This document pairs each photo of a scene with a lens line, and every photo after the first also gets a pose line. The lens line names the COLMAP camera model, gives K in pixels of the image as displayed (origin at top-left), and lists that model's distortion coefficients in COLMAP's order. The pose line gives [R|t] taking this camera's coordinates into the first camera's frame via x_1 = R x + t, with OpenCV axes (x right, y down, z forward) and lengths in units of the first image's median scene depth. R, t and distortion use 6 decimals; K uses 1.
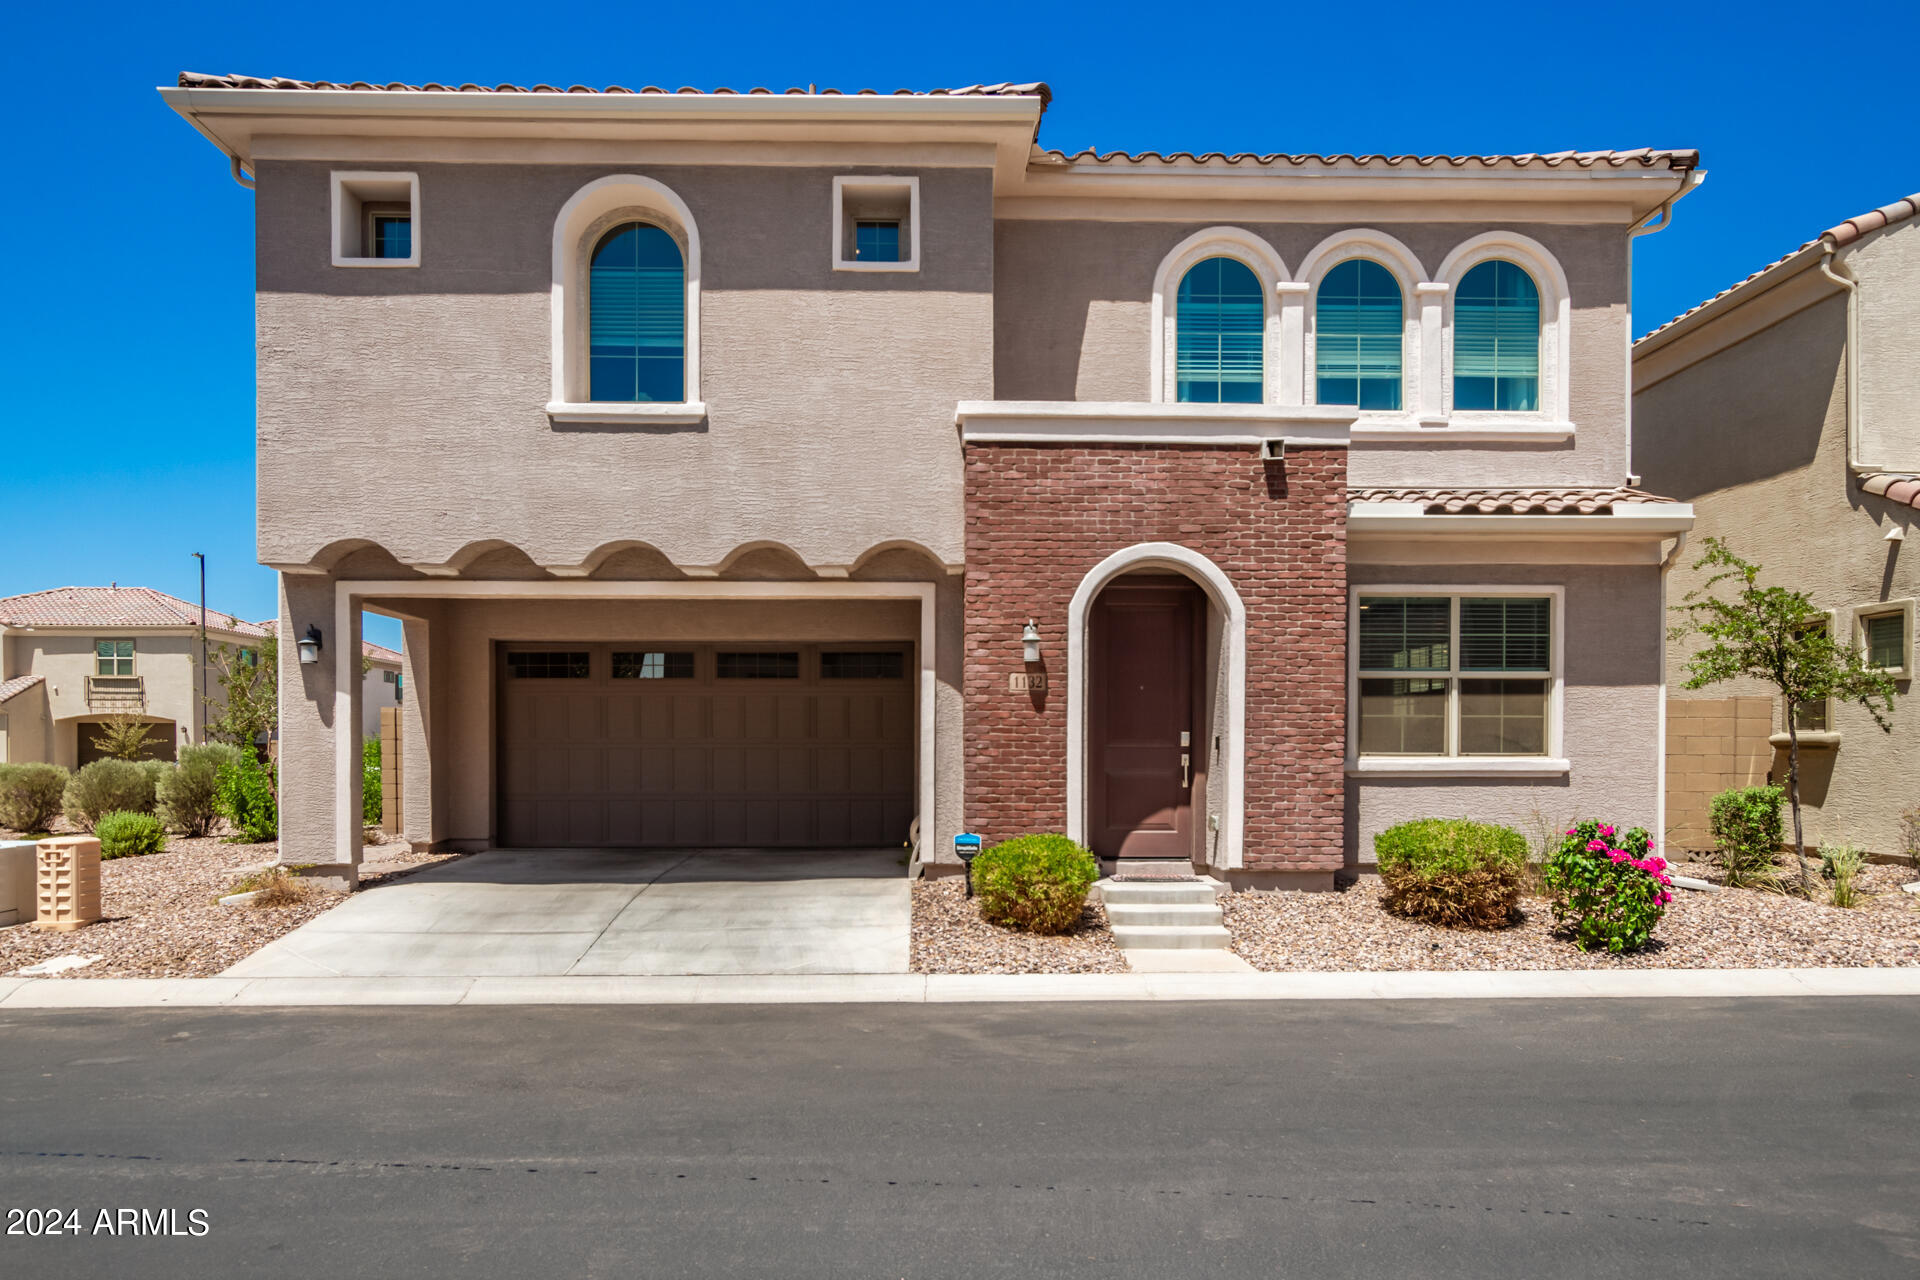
lens RADIAL K [[1282.9, 0, 922.7], [0, 1282.9, 662.3], [0, 0, 1]] dist [-0.006535, 0.001096]
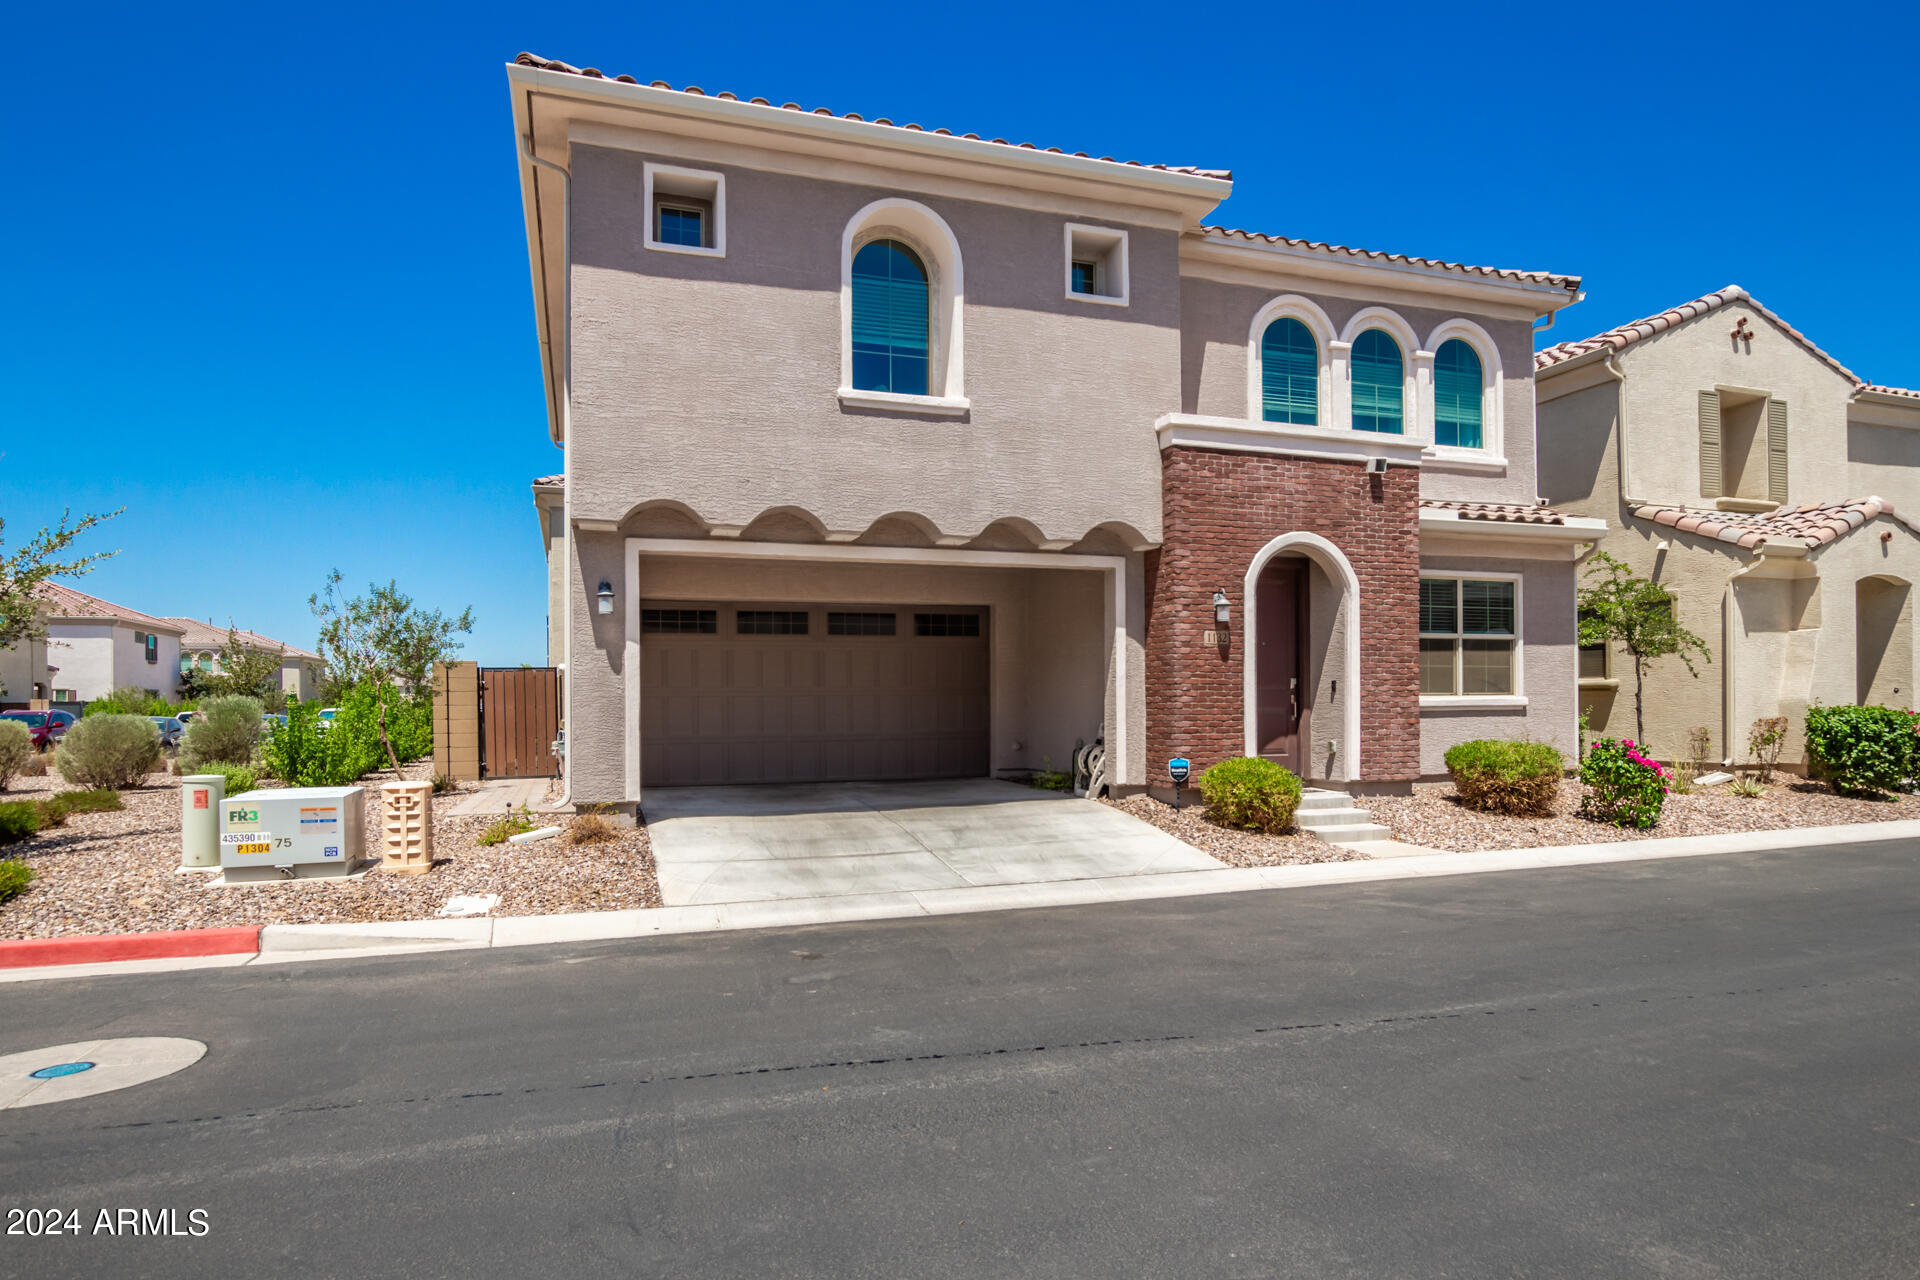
lens RADIAL K [[1080.2, 0, 909.6], [0, 1080.2, 610.8], [0, 0, 1]] dist [-0.023820, 0.002658]
pose [[0.957262, 0.017241, 0.288708, -0.497256], [-0.011338, 0.999691, -0.022105, 0.015209], [-0.289000, 0.017887, 0.957162, 0.067109]]
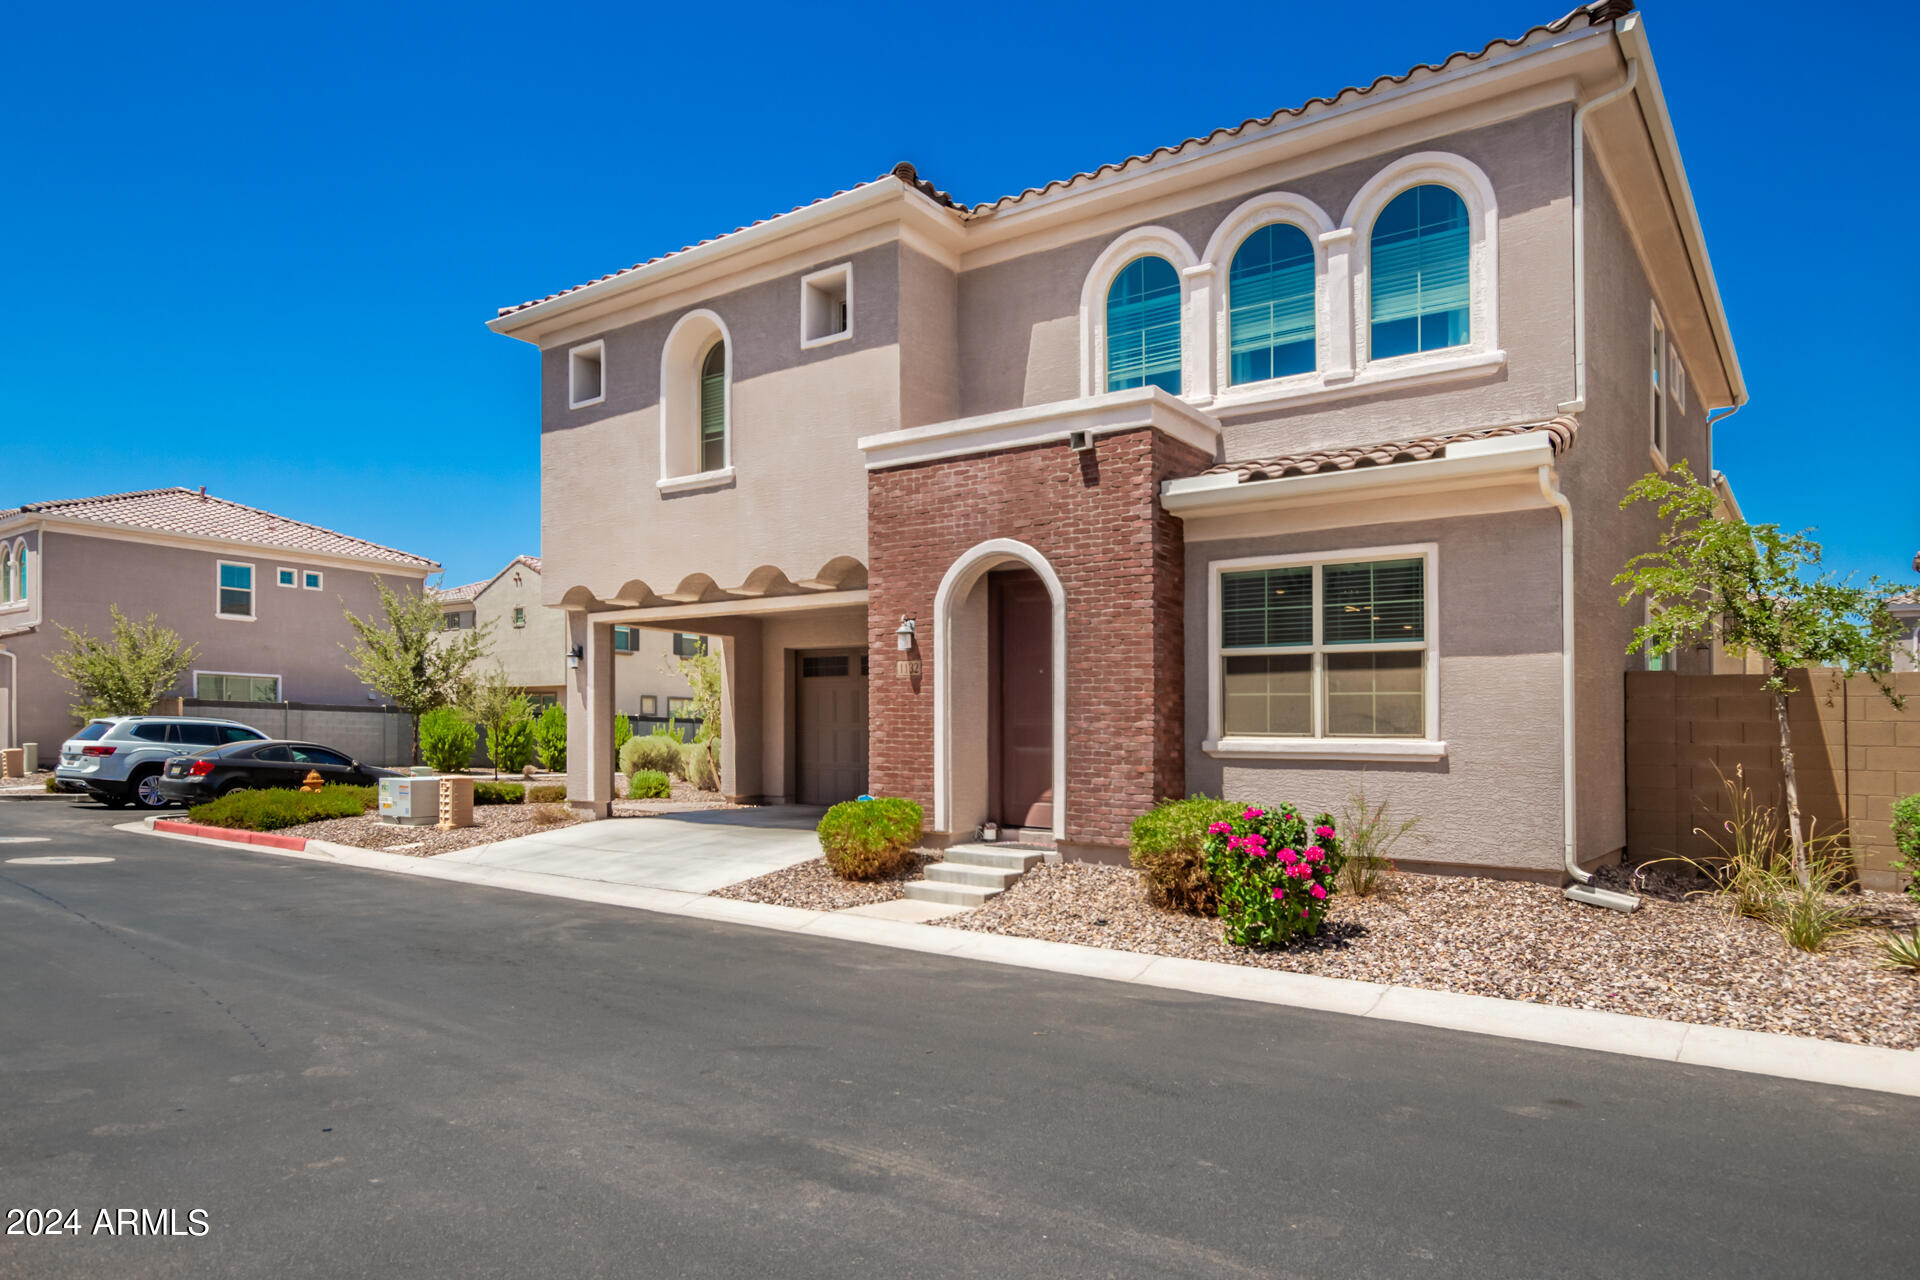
lens RADIAL K [[1162.1, 0, 963.5], [0, 1162.1, 635.3], [0, 0, 1]] dist [-0.014368, 0.001441]
pose [[0.793798, -0.042894, -0.606667, 0.739143], [0.025298, 0.998975, -0.037531, 0.025449], [0.607655, 0.014444, 0.794070, 0.181905]]
